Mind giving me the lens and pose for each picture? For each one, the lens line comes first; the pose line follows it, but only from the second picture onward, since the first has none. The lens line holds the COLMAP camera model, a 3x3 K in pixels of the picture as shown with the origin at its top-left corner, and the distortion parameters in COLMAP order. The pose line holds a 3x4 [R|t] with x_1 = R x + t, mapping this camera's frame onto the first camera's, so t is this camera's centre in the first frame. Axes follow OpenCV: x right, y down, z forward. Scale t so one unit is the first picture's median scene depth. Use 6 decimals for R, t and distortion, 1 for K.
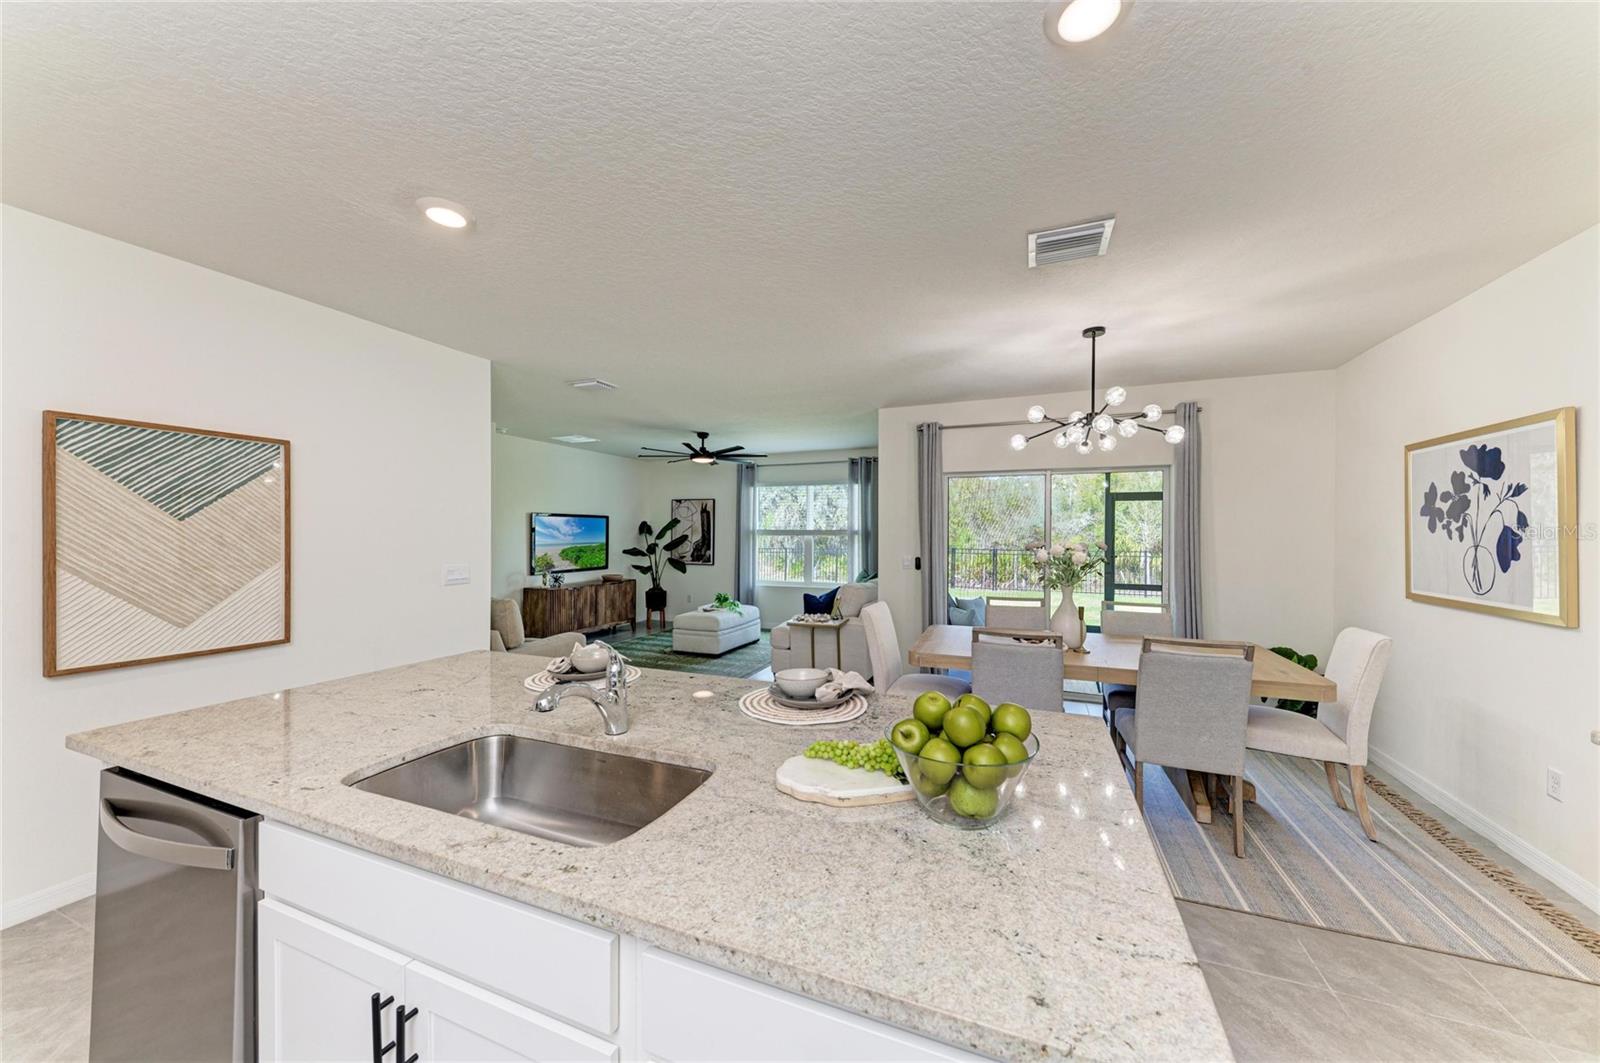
lens RADIAL K [[564.5, 0, 803.2], [0, 564.5, 536.3], [0, 0, 1]] dist [0.009412, -0.000089]
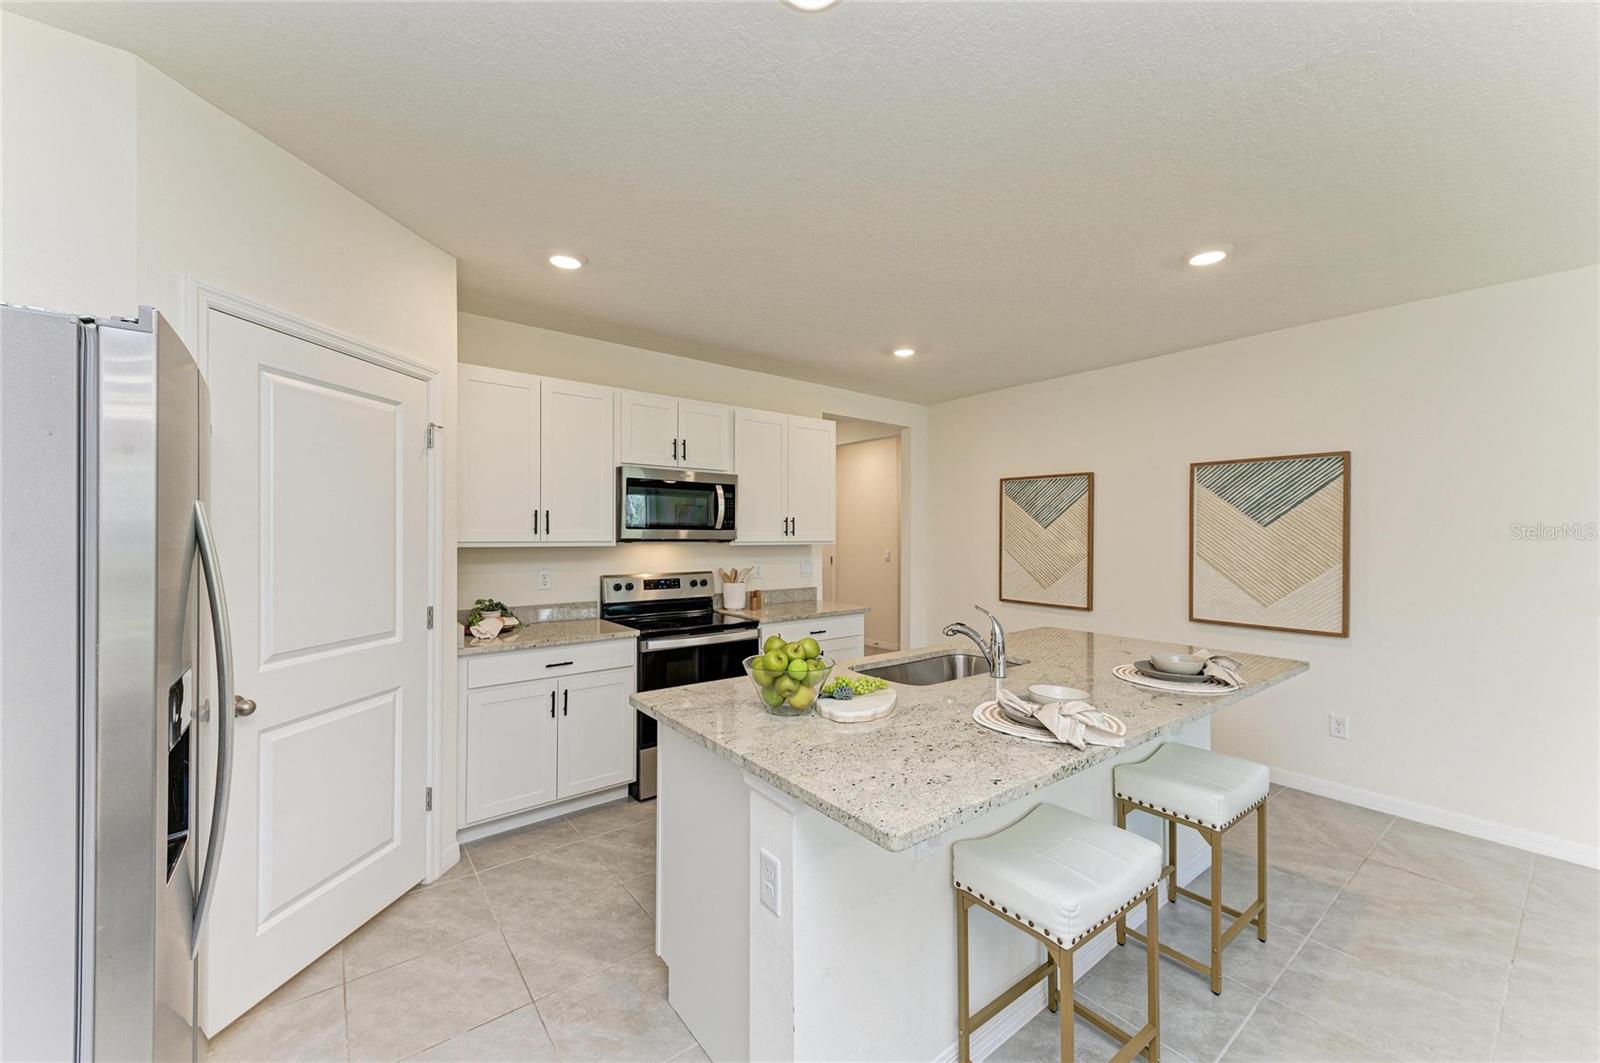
lens RADIAL K [[612.4, 0, 800.0], [0, 612.4, 531.5], [0, 0, 1]] dist [0.020586, -0.005240]
pose [[-0.498373, -0.006609, -0.866937, 0.644815], [-0.009252, 0.999955, -0.002305, -0.002794], [0.866913, 0.006872, -0.498412, 0.693329]]
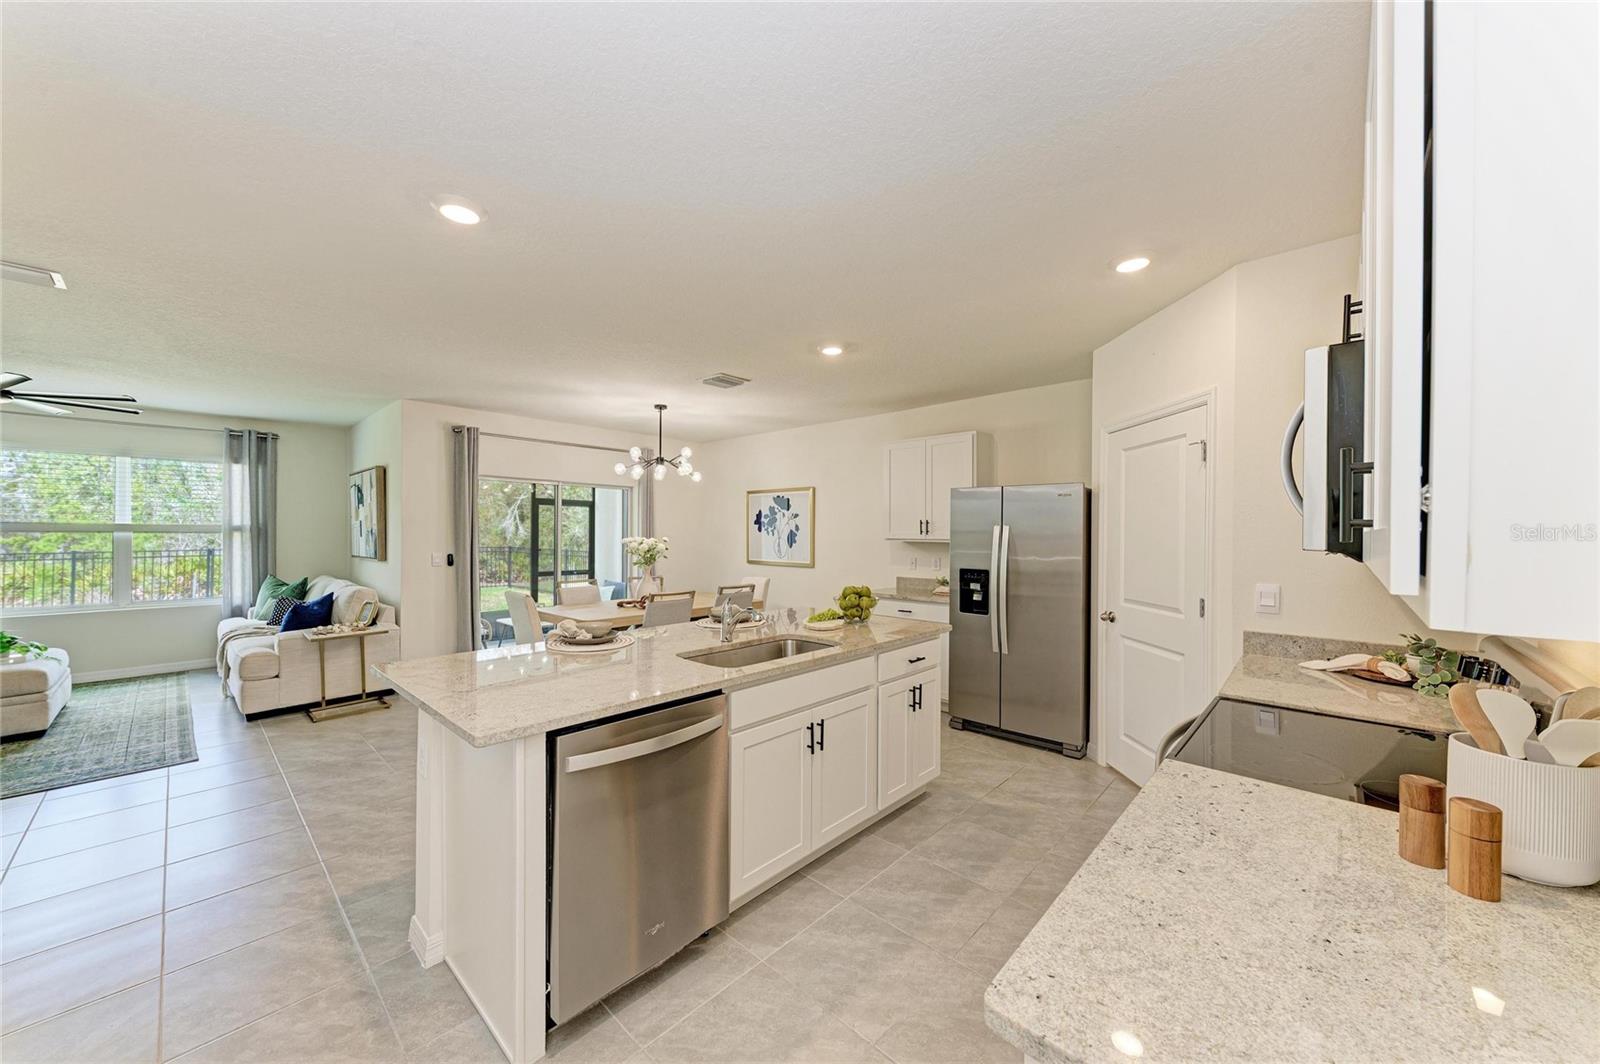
lens RADIAL K [[576.9, 0, 801.4], [0, 576.9, 530.6], [0, 0, 1]] dist [0.000057, -0.000270]
pose [[0.352448, 0.005918, 0.935813, -1.030433], [-0.000468, 0.999981, -0.006147, 0.001332], [-0.935831, 0.001729, 0.352444, 0.063696]]
